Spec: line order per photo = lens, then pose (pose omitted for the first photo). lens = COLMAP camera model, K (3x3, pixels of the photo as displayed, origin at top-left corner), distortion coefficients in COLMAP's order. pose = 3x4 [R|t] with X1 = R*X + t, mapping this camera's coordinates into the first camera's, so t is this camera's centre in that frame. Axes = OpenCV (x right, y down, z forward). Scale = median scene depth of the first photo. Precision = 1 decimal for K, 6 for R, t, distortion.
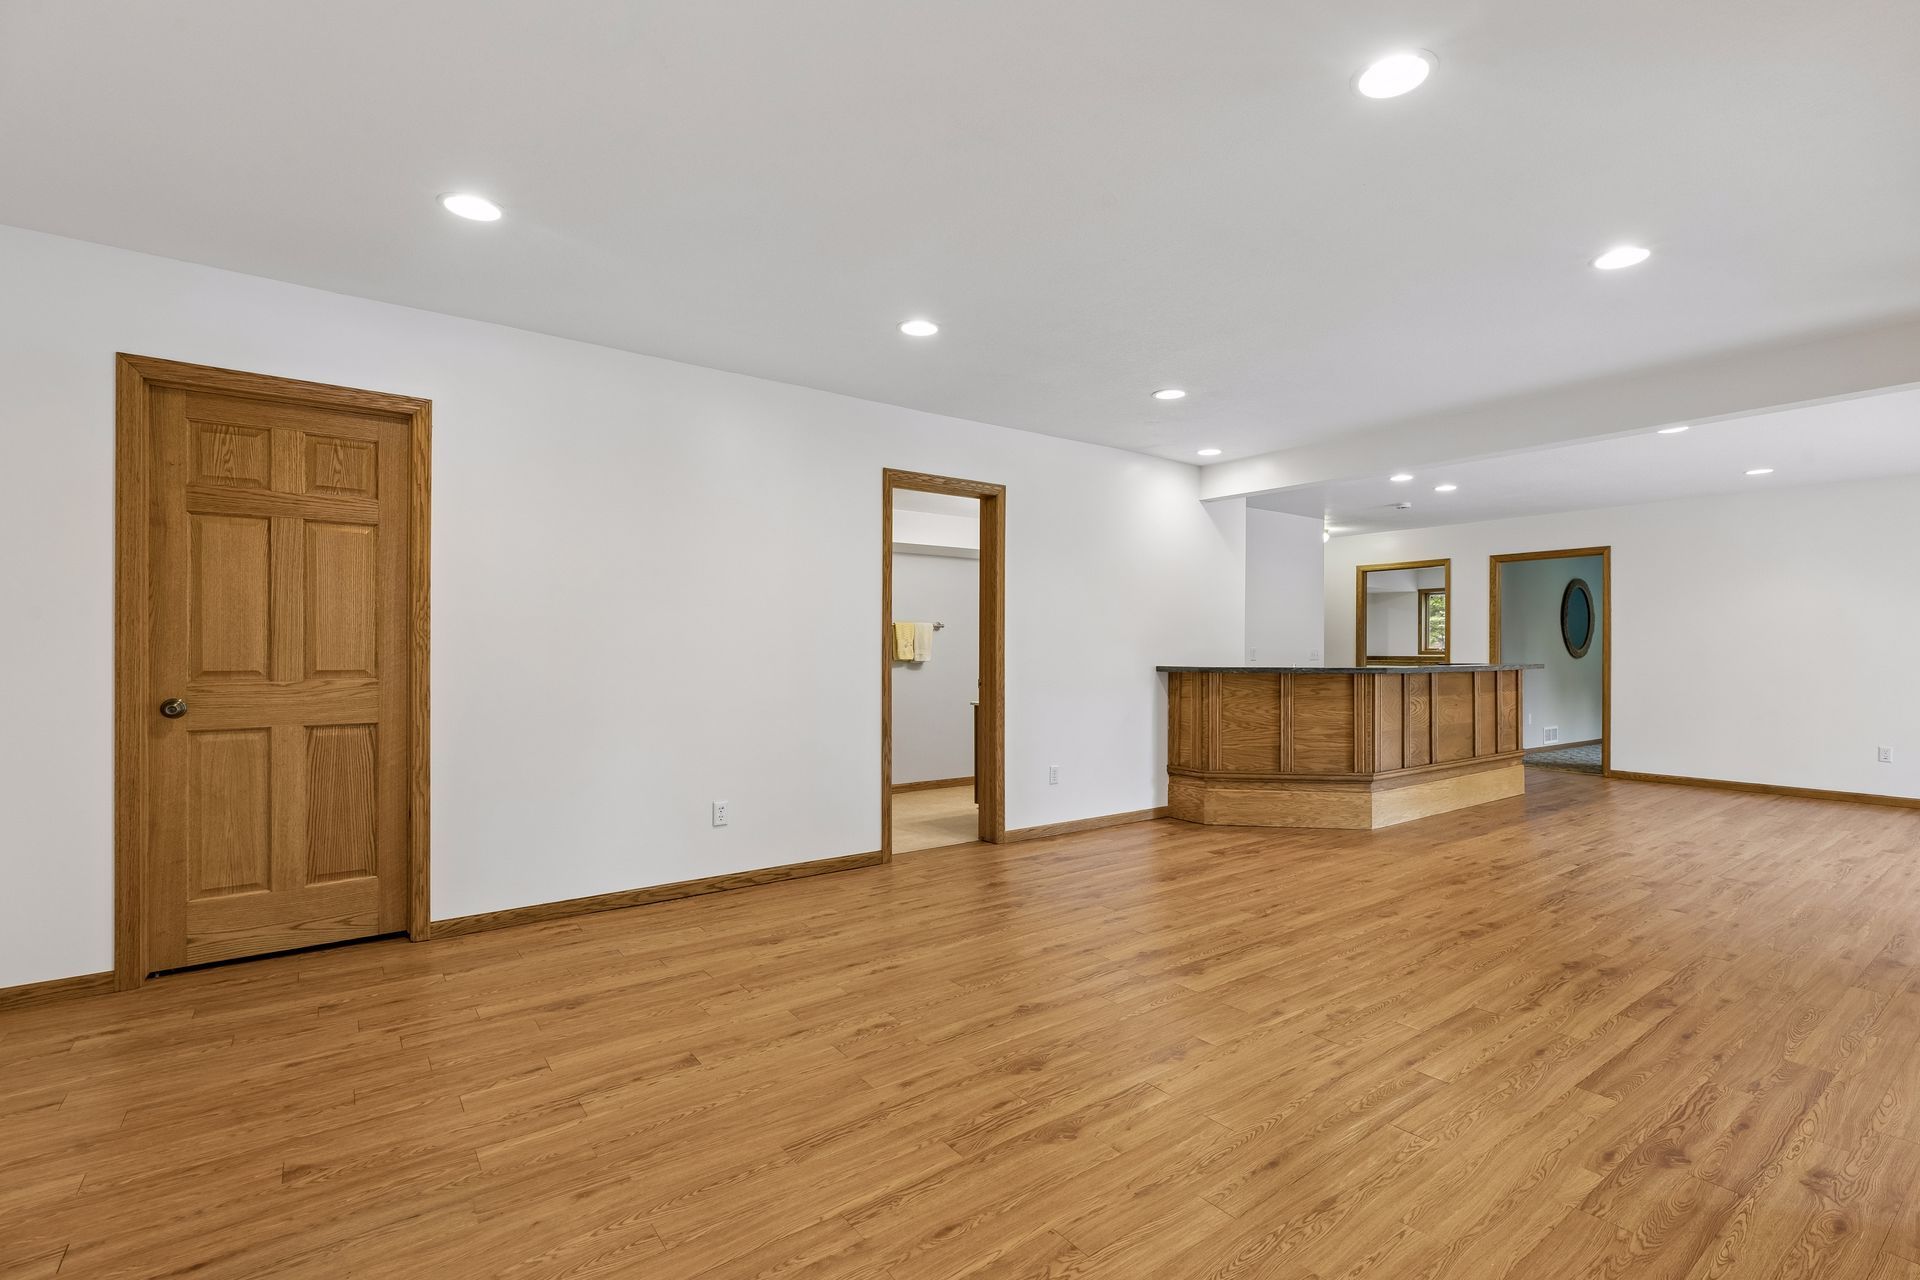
lens RADIAL K [[861.7, 0, 980.3], [0, 861.7, 640.4], [0, 0, 1]] dist [-0.001676, -0.000260]
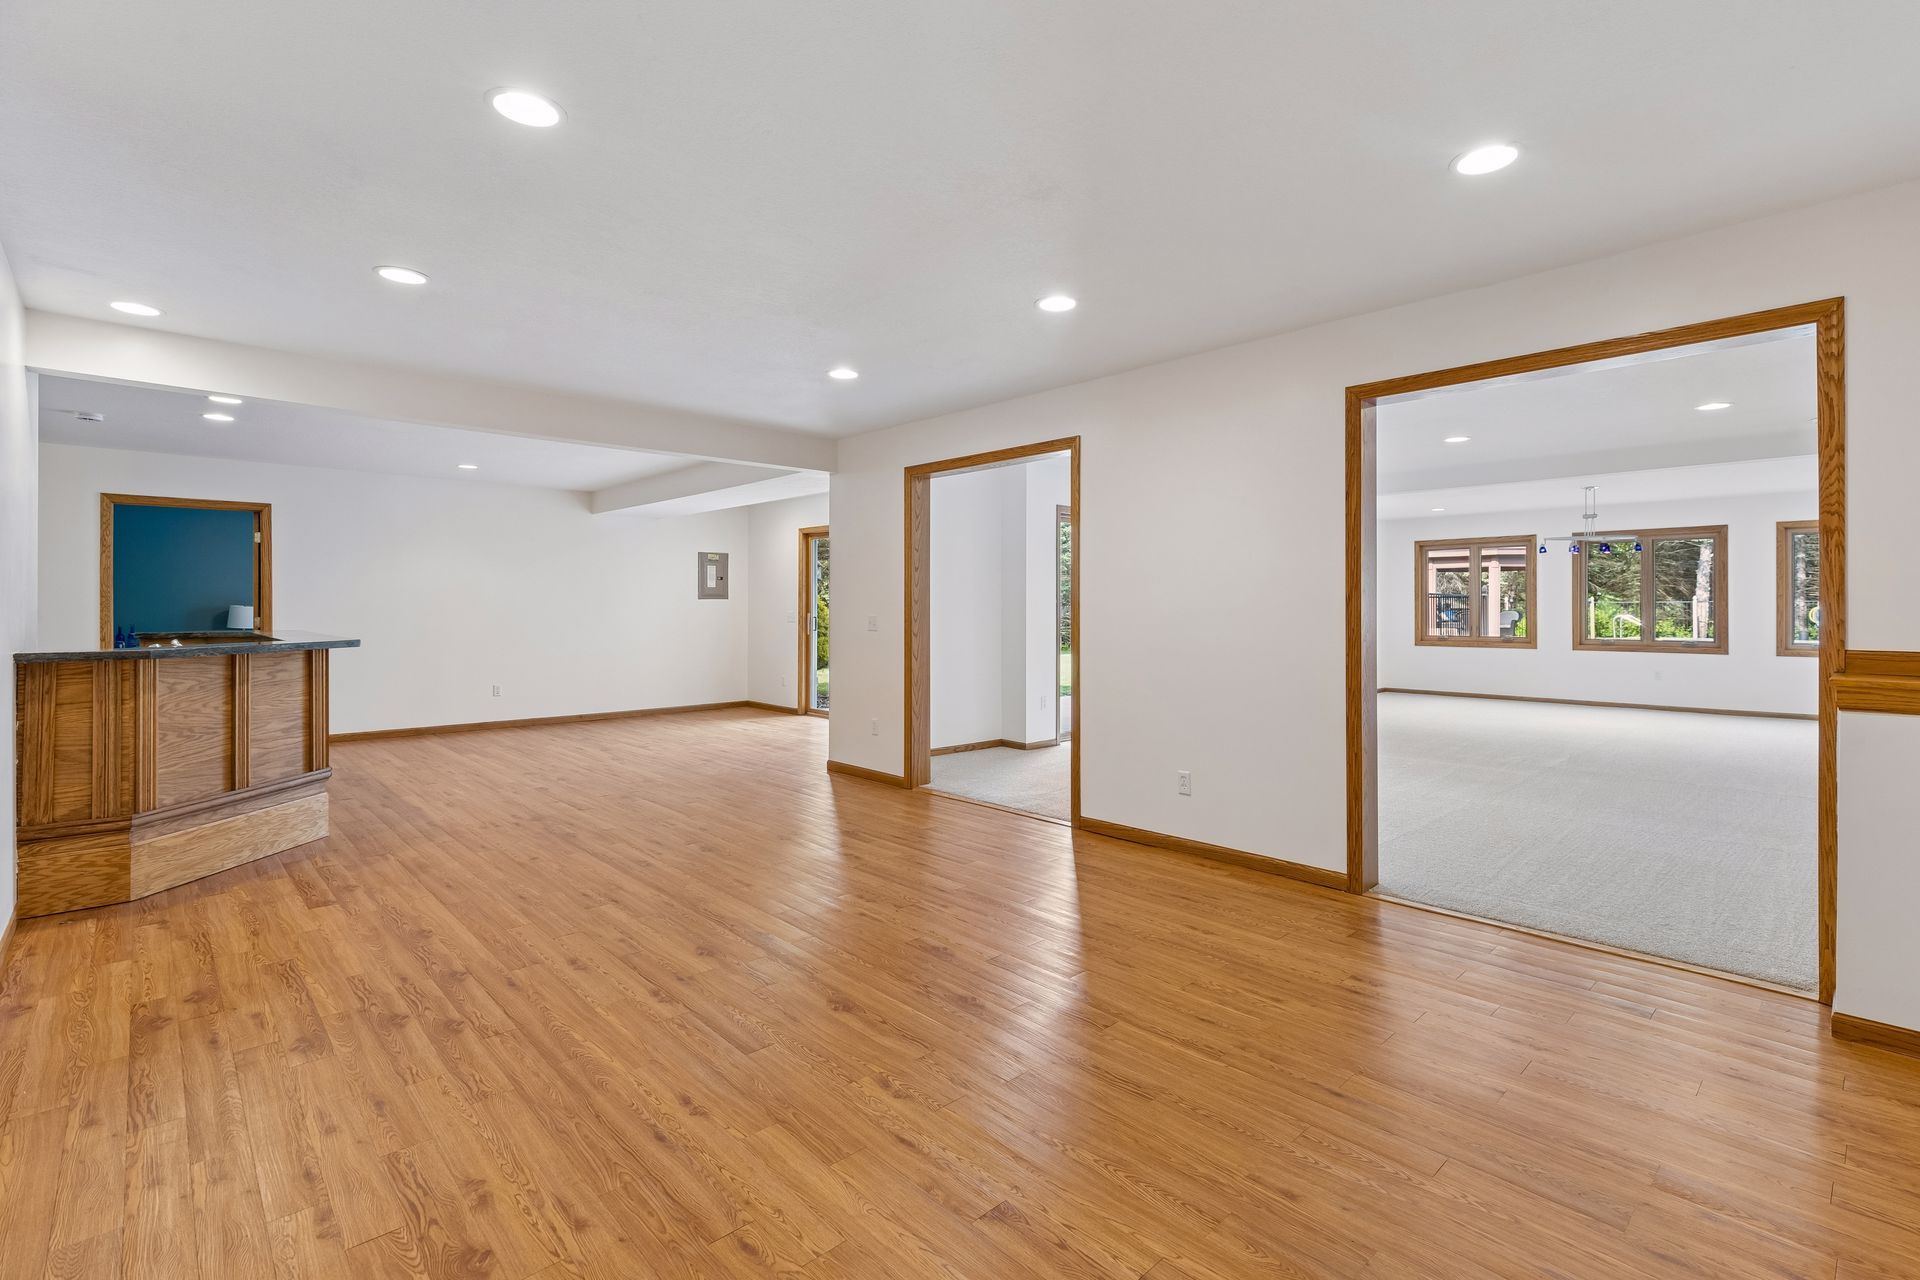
lens RADIAL K [[861.7, 0, 993.7], [0, 861.7, 588.5], [0, 0, 1]] dist [-0.001676, -0.000260]
pose [[-0.099435, 0.014299, 0.994941, -0.689400], [-0.007863, 0.999854, -0.015156, -0.016349], [-0.995013, -0.009330, -0.099308, 0.701082]]
